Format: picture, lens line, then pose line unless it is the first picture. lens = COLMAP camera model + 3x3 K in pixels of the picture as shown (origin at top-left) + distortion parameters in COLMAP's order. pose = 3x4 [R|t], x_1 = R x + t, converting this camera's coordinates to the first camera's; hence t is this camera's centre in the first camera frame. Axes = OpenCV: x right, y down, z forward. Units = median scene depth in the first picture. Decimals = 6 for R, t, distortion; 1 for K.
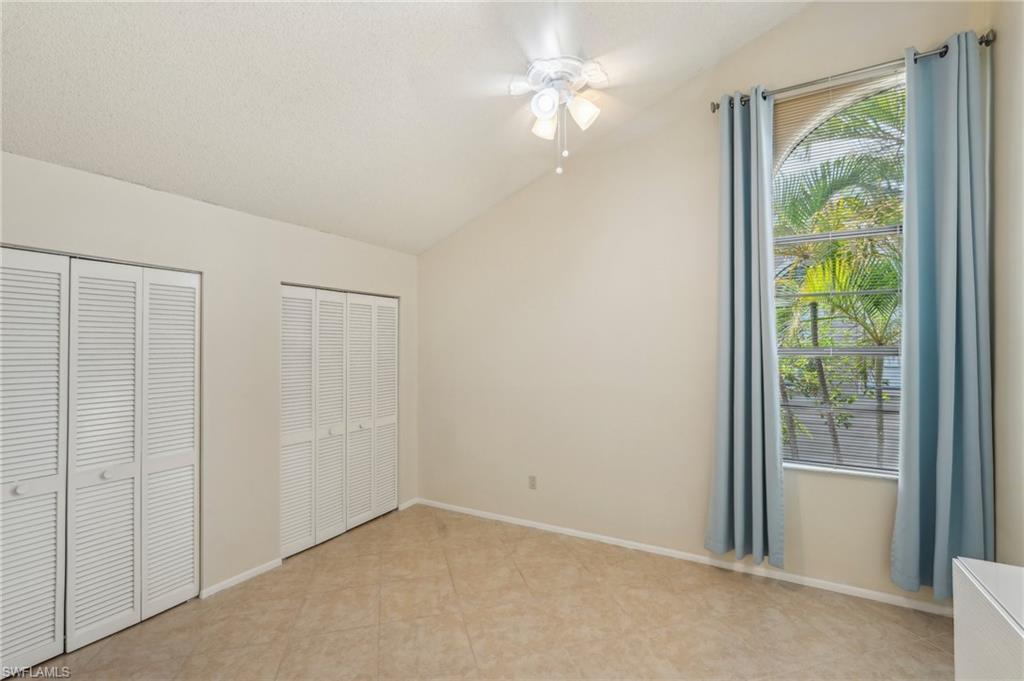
lens RADIAL K [[447.3, 0, 521.9], [0, 447.3, 339.5], [0, 0, 1]] dist [-0.004841, 0.002046]
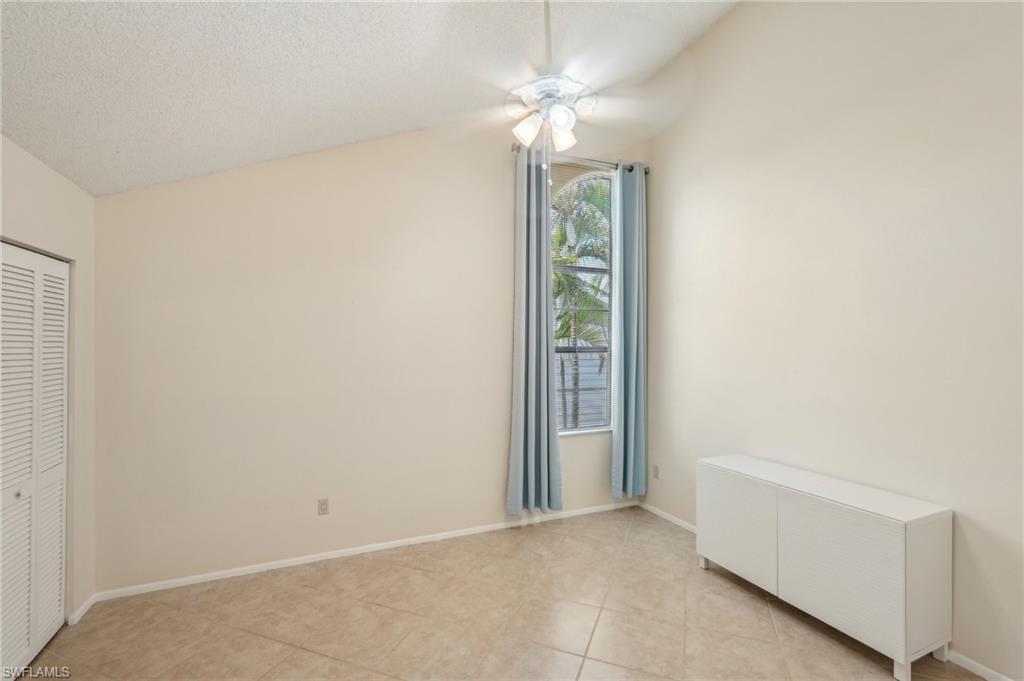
lens RADIAL K [[447.3, 0, 519.3], [0, 447.3, 342.9], [0, 0, 1]] dist [-0.004841, 0.002046]
pose [[0.611750, 0.003824, 0.791042, -0.507405], [-0.017741, 0.999803, 0.008887, -0.004772], [-0.790852, -0.019470, 0.611697, 0.241915]]
